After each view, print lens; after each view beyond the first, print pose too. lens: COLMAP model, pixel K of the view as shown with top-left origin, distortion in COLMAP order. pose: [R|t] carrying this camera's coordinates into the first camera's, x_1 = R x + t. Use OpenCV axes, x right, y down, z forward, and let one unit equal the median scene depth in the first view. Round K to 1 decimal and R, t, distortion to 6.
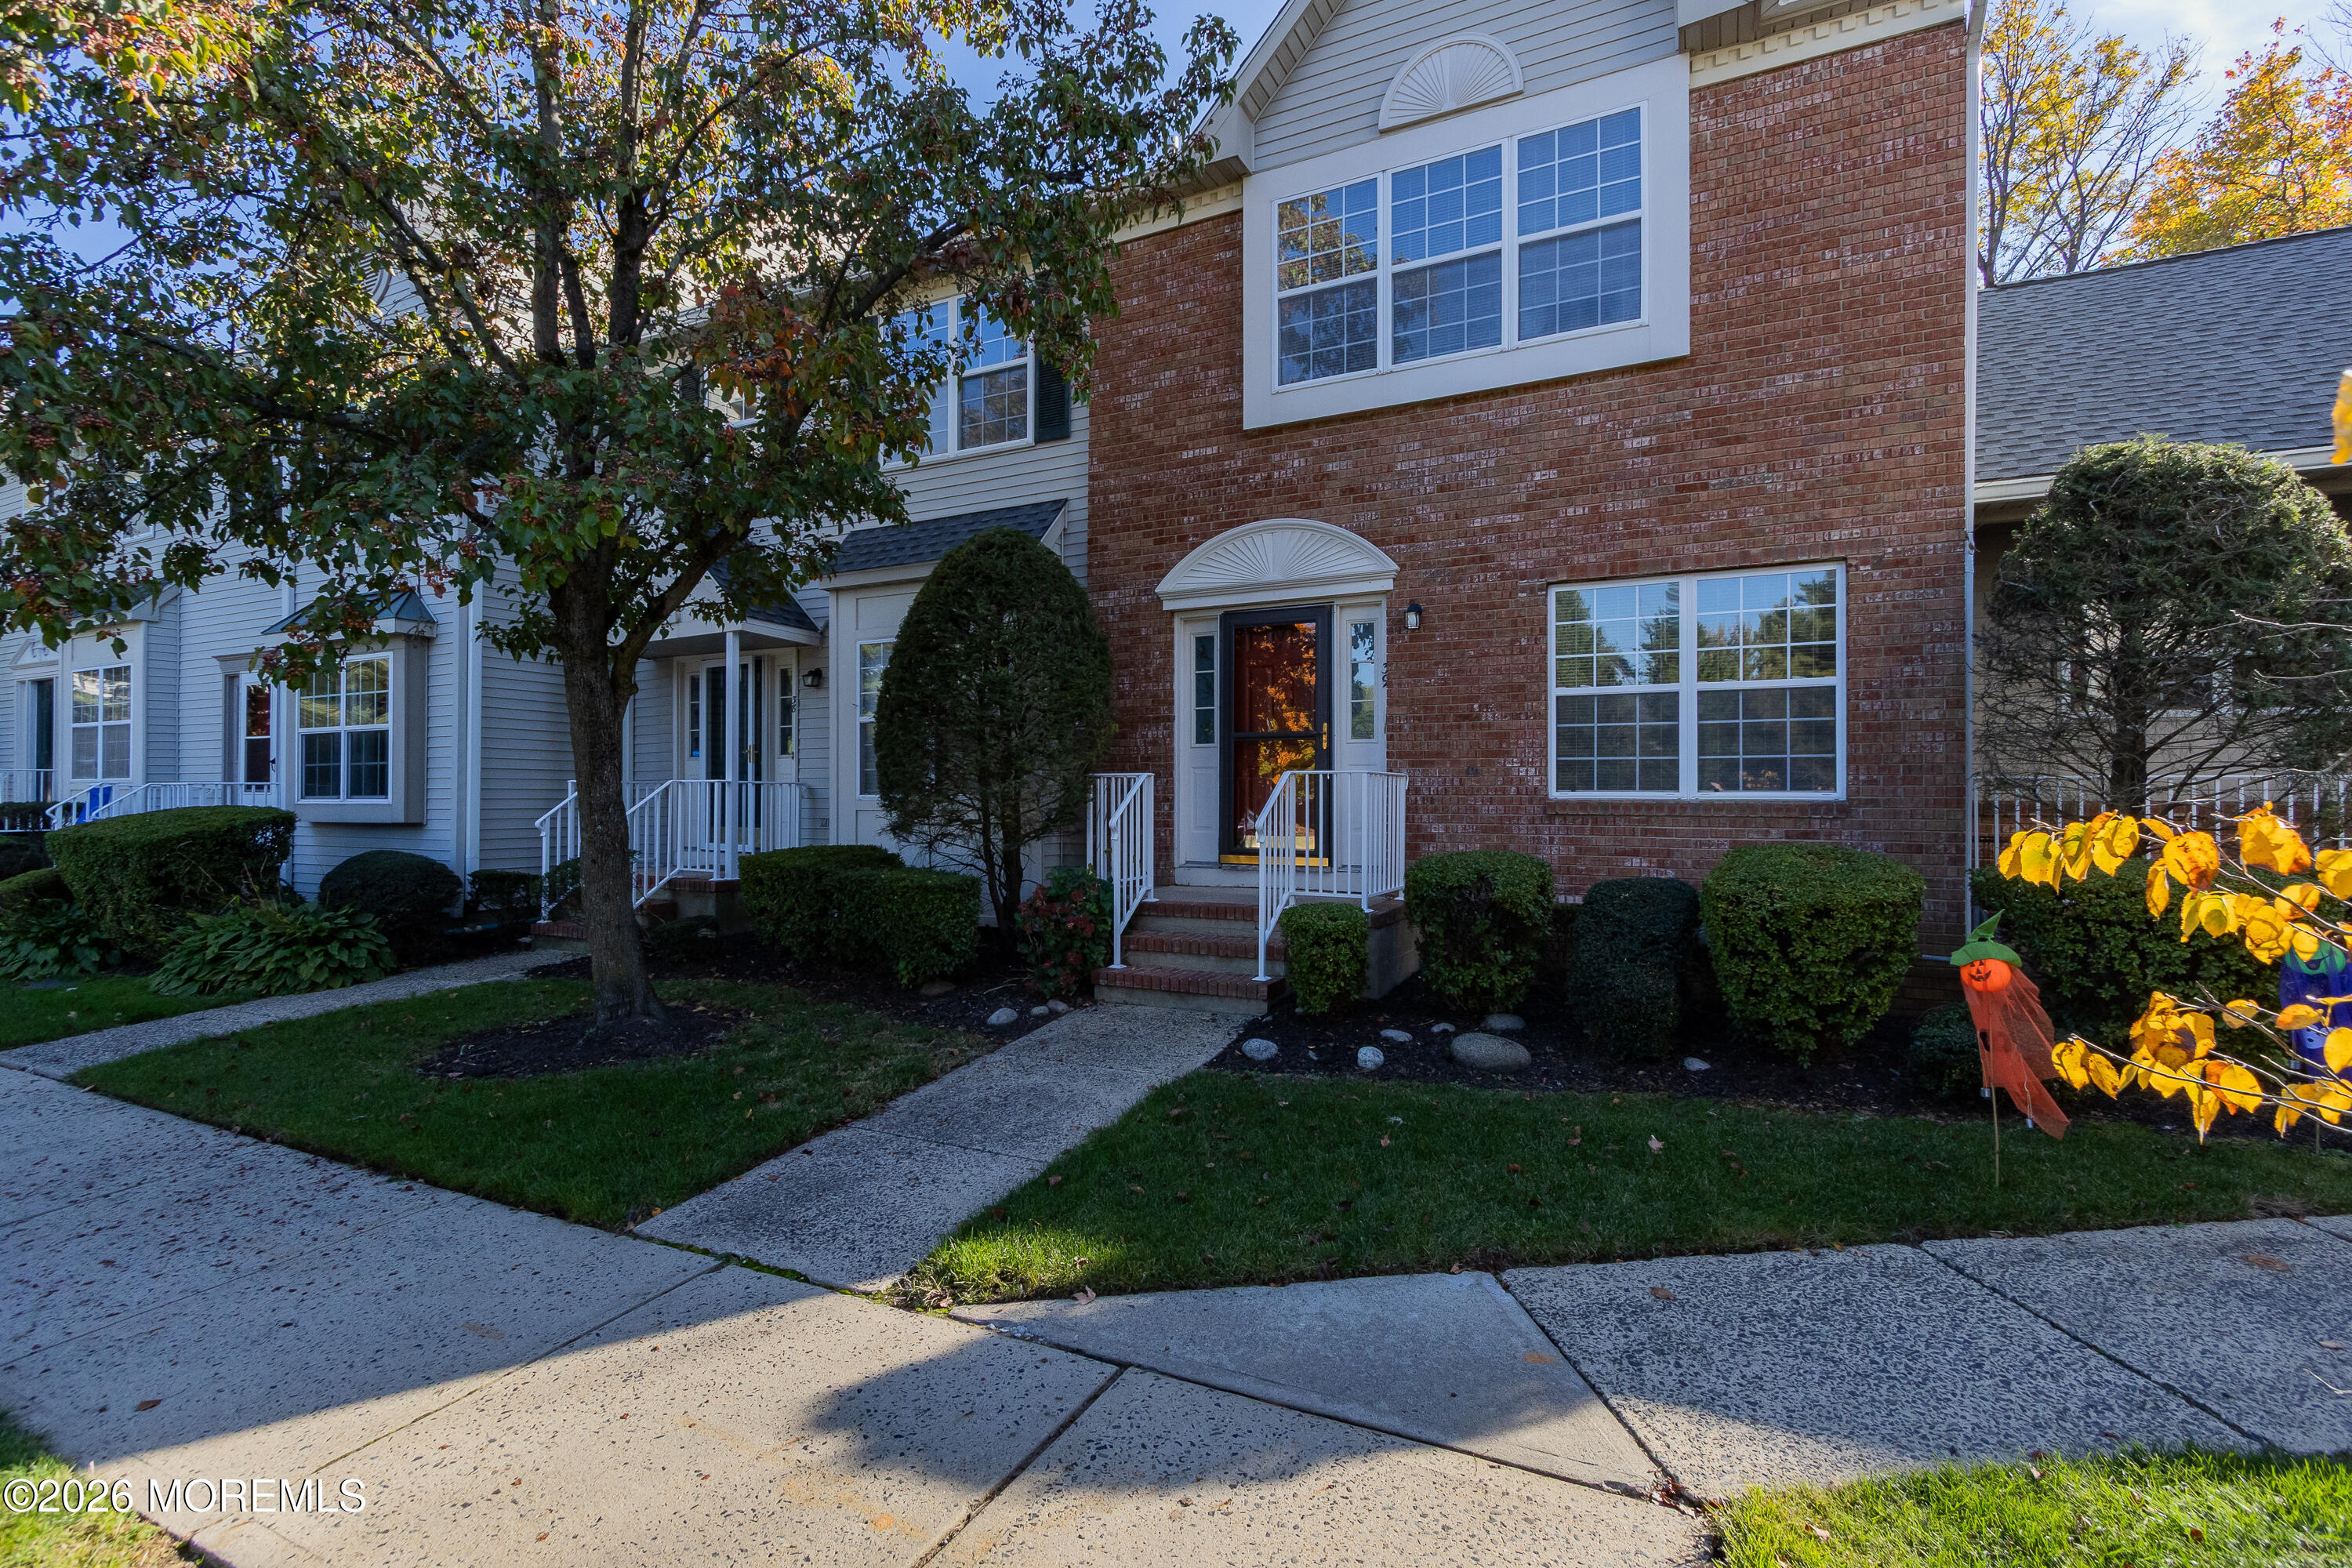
lens RADIAL K [[1092.2, 0, 1168.7], [0, 1092.2, 785.8], [0, 0, 1]] dist [0.005398, 0.001465]
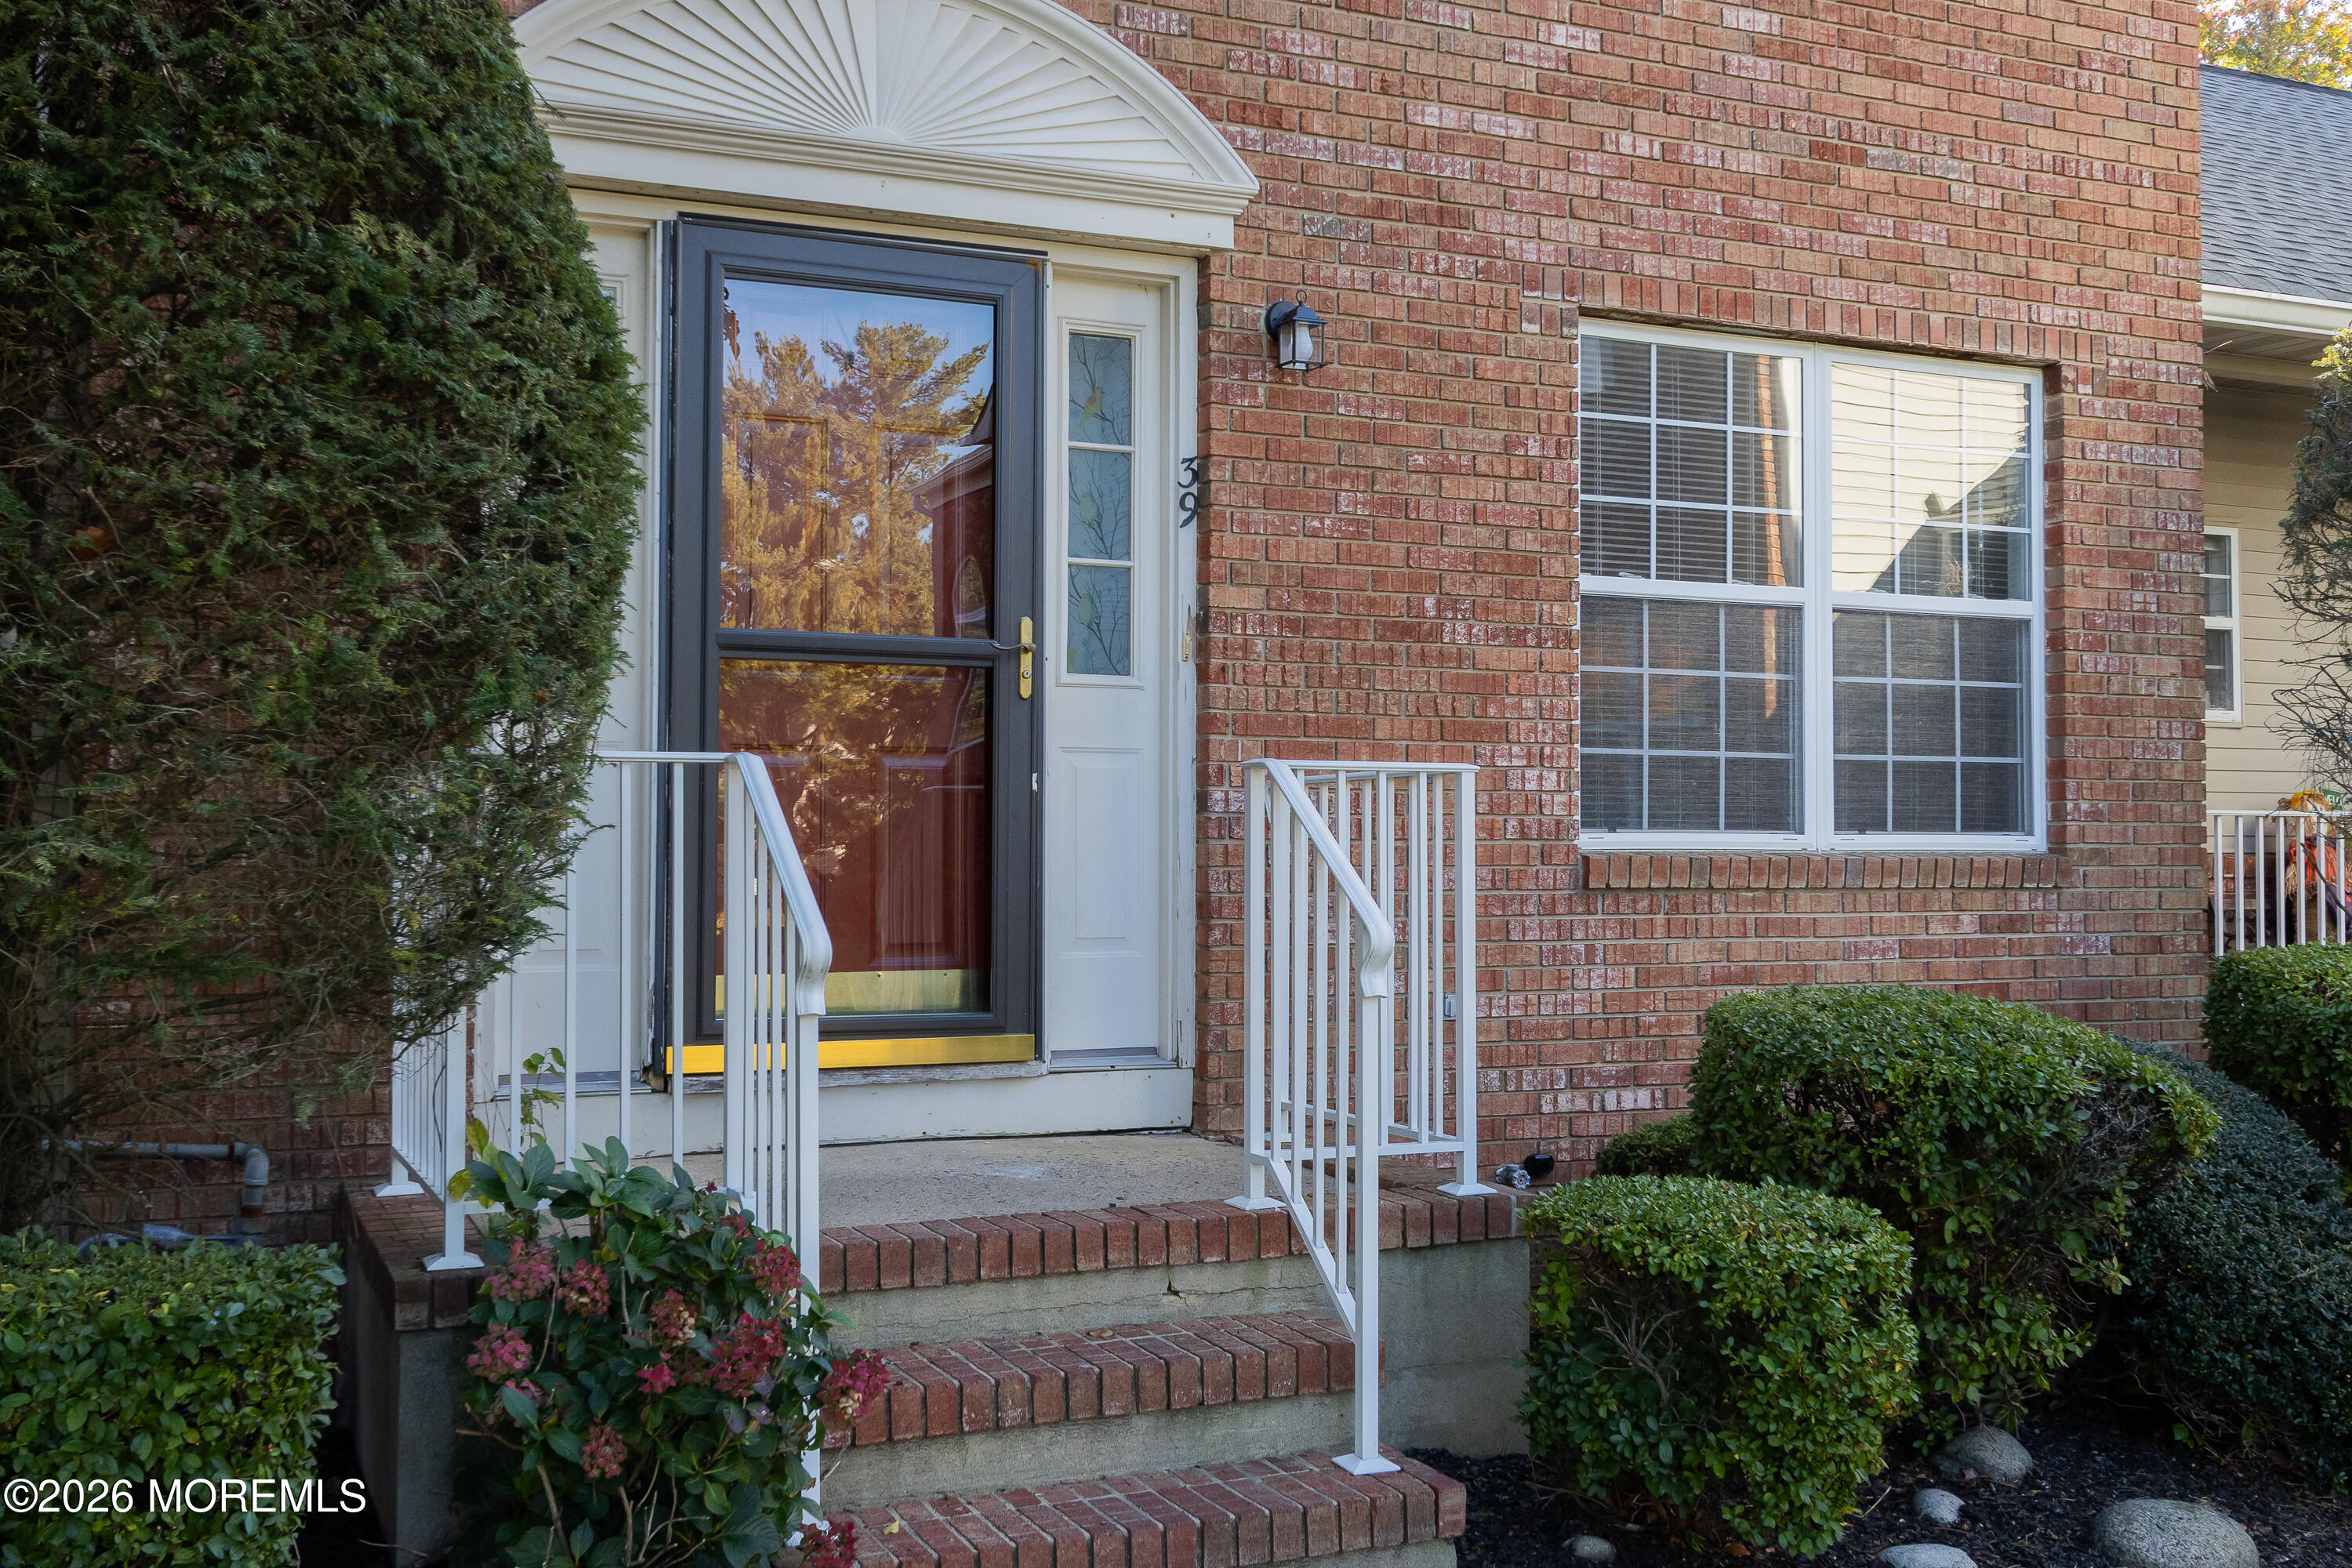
lens RADIAL K [[2335.0, 0, 1170.2], [0, 2335.0, 789.6], [0, 0, 1]] dist [0.015991, 0.000000]
pose [[0.620246, 0.020170, 0.784148, -0.465797], [-0.005779, 0.999760, -0.021144, 0.009857], [-0.784386, 0.008583, 0.620214, 0.667332]]
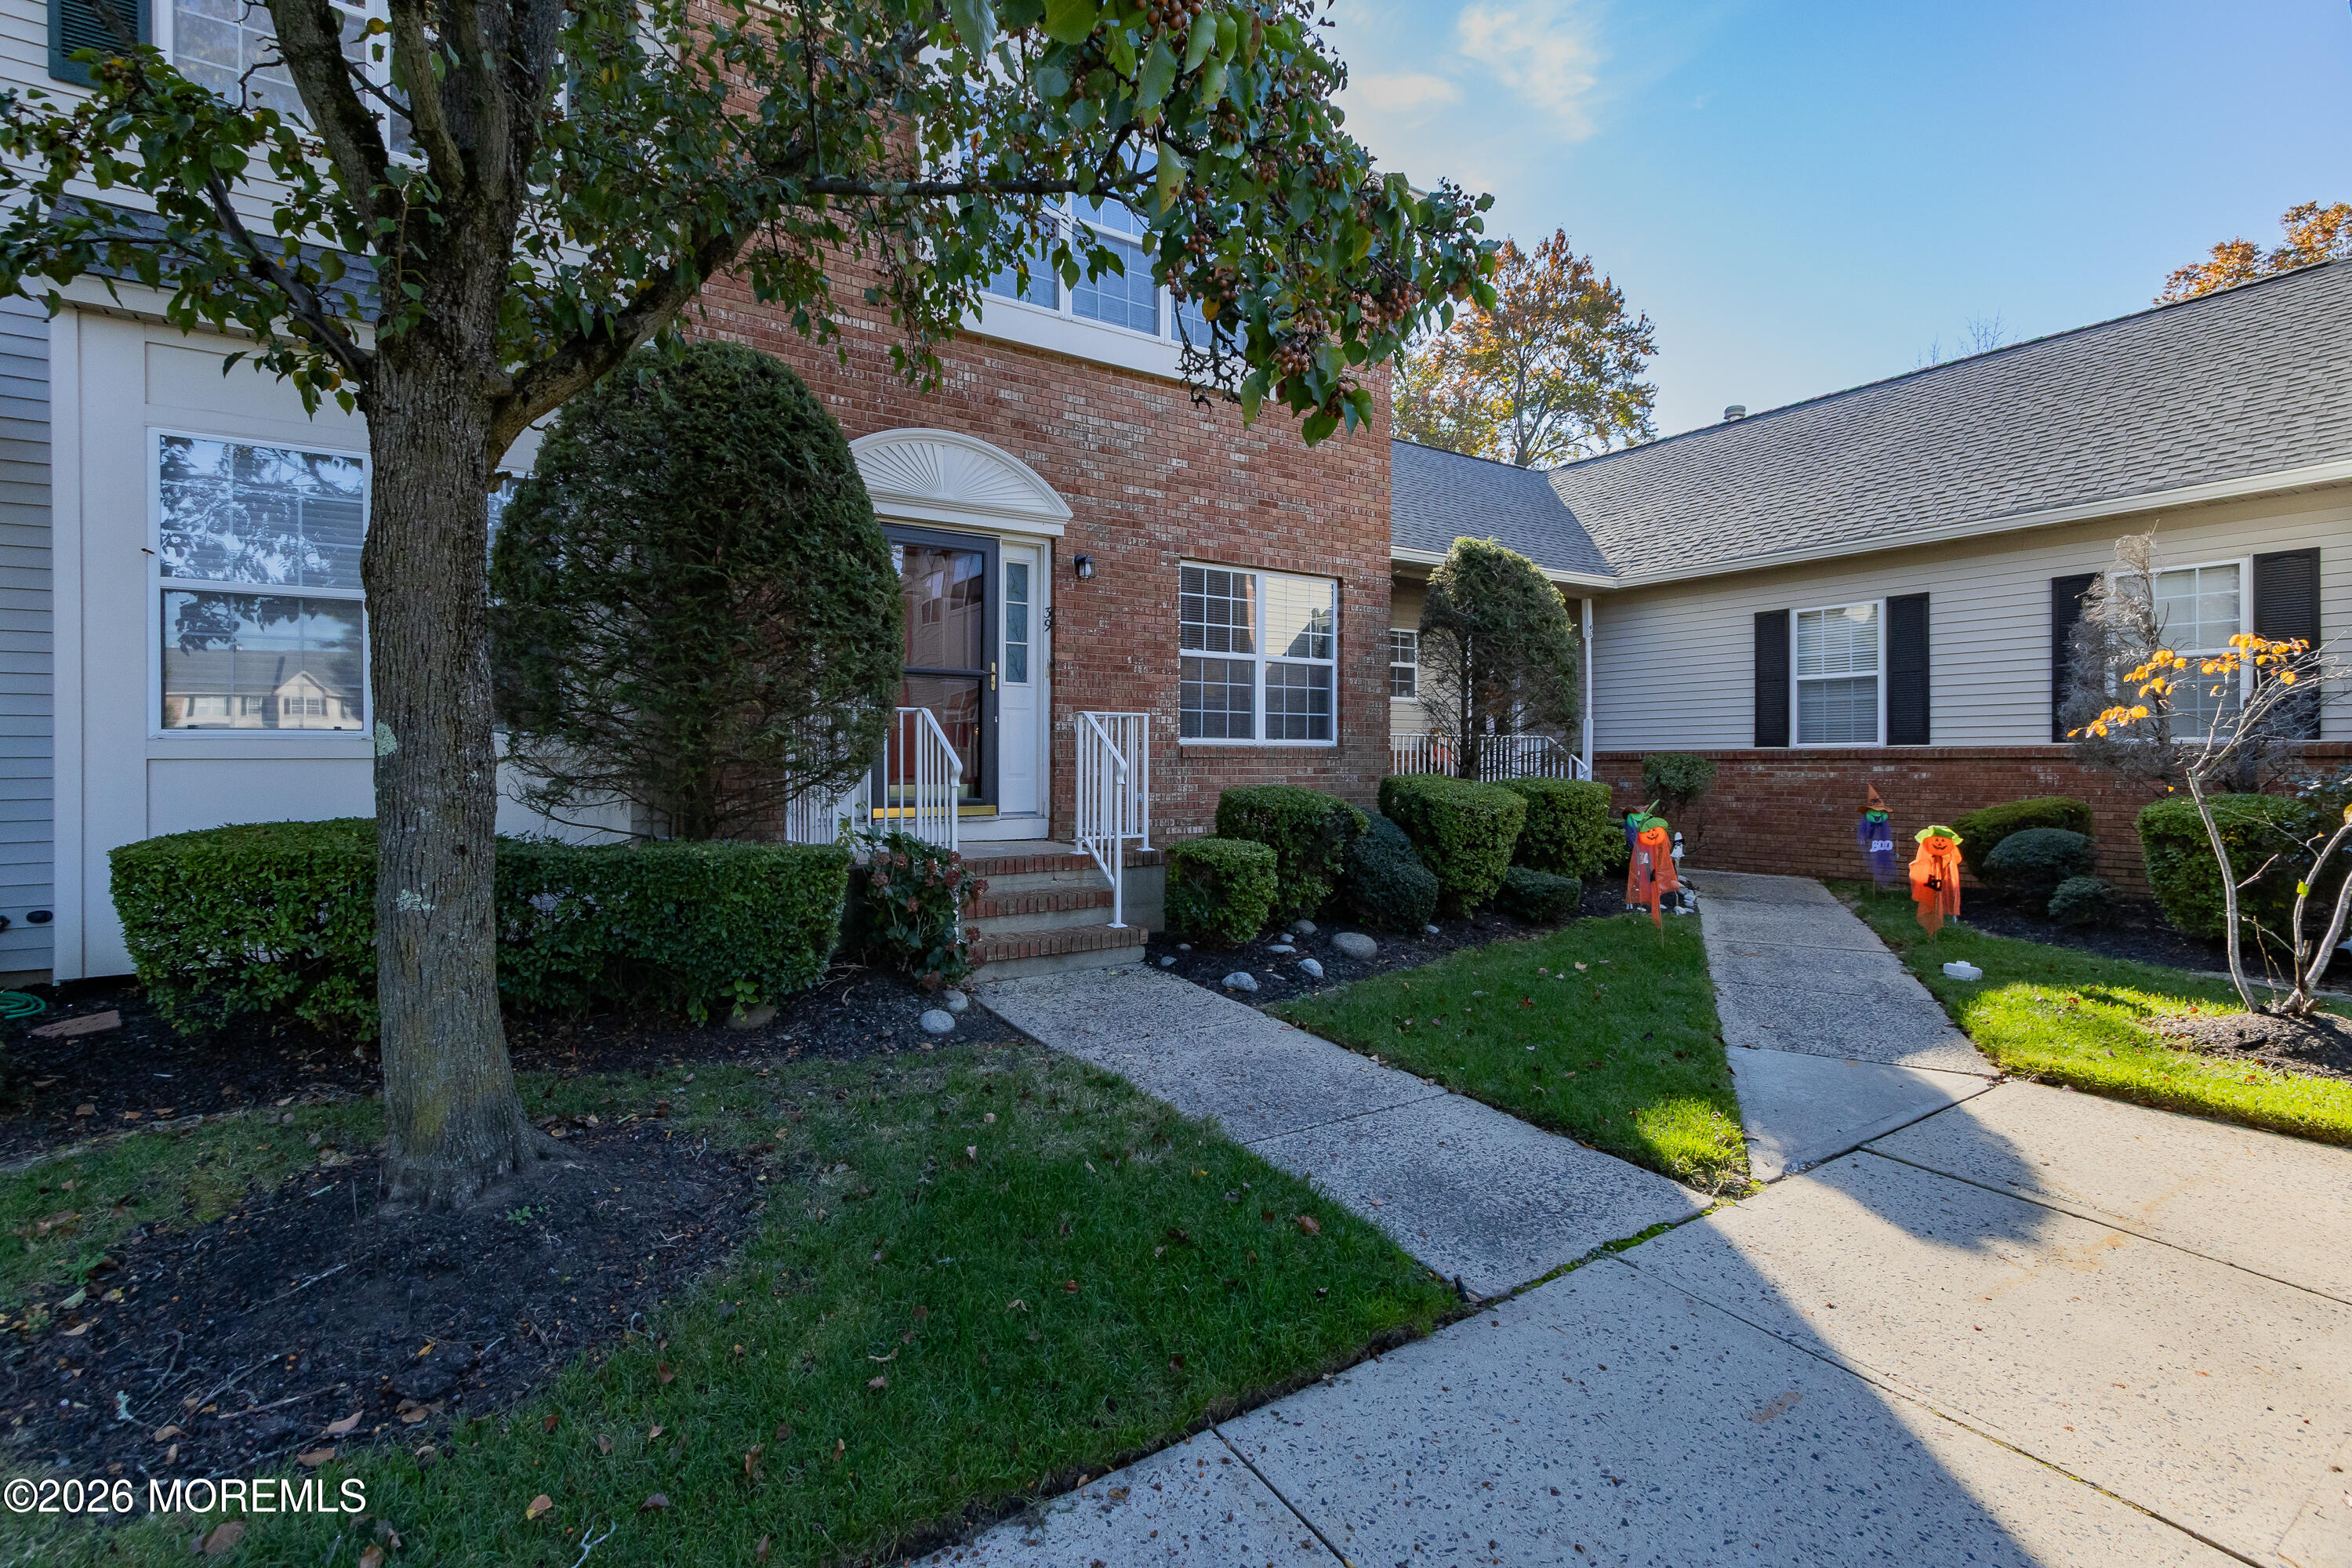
lens RADIAL K [[1092.2, 0, 1155.5], [0, 1092.2, 764.1], [0, 0, 1]] dist [0.005398, 0.001465]
pose [[0.488655, -0.004473, 0.872466, -0.764260], [-0.006799, 0.999937, 0.008934, 0.025867], [-0.872451, -0.010297, 0.488593, 0.516642]]
